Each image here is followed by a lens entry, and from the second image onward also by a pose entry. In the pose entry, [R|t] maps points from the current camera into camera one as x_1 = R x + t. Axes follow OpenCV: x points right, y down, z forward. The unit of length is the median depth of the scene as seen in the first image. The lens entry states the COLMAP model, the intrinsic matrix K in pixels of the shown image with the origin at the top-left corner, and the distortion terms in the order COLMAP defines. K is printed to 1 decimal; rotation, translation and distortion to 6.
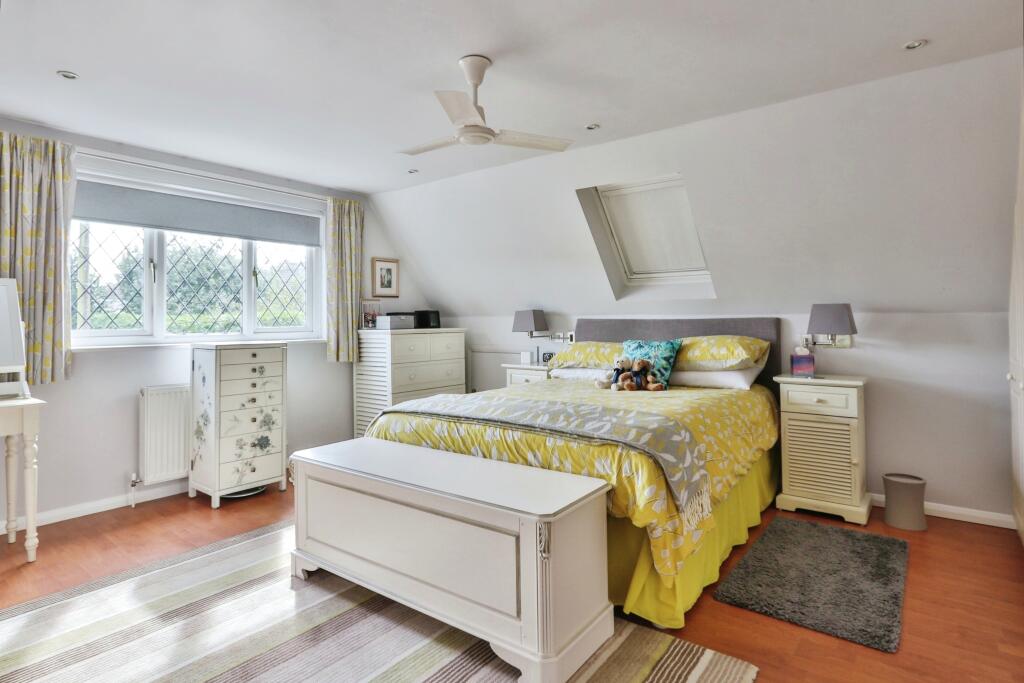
lens RADIAL K [[546.2, 0, 516.0], [0, 546.2, 326.4], [0, 0, 1]] dist [-0.027903, -0.000415]
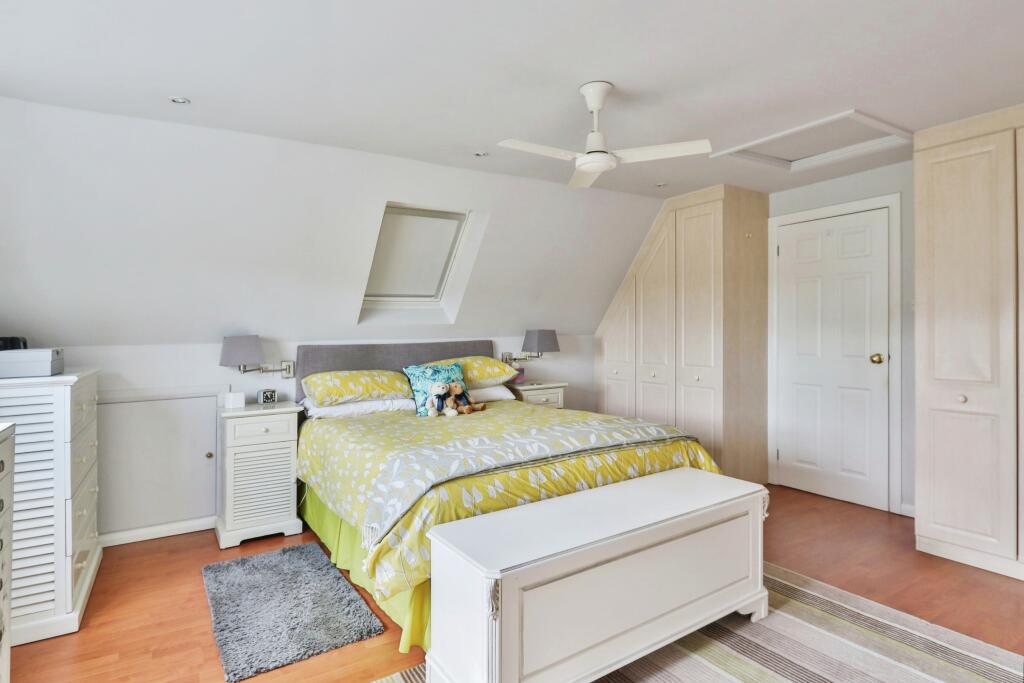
lens RADIAL K [[546.2, 0, 516.0], [0, 546.2, 326.4], [0, 0, 1]] dist [-0.027903, -0.000415]
pose [[0.345743, 0.004112, 0.938320, -0.975185], [0.023206, 0.999647, -0.012932, -0.043757], [-0.938042, 0.026245, 0.345526, 0.723545]]
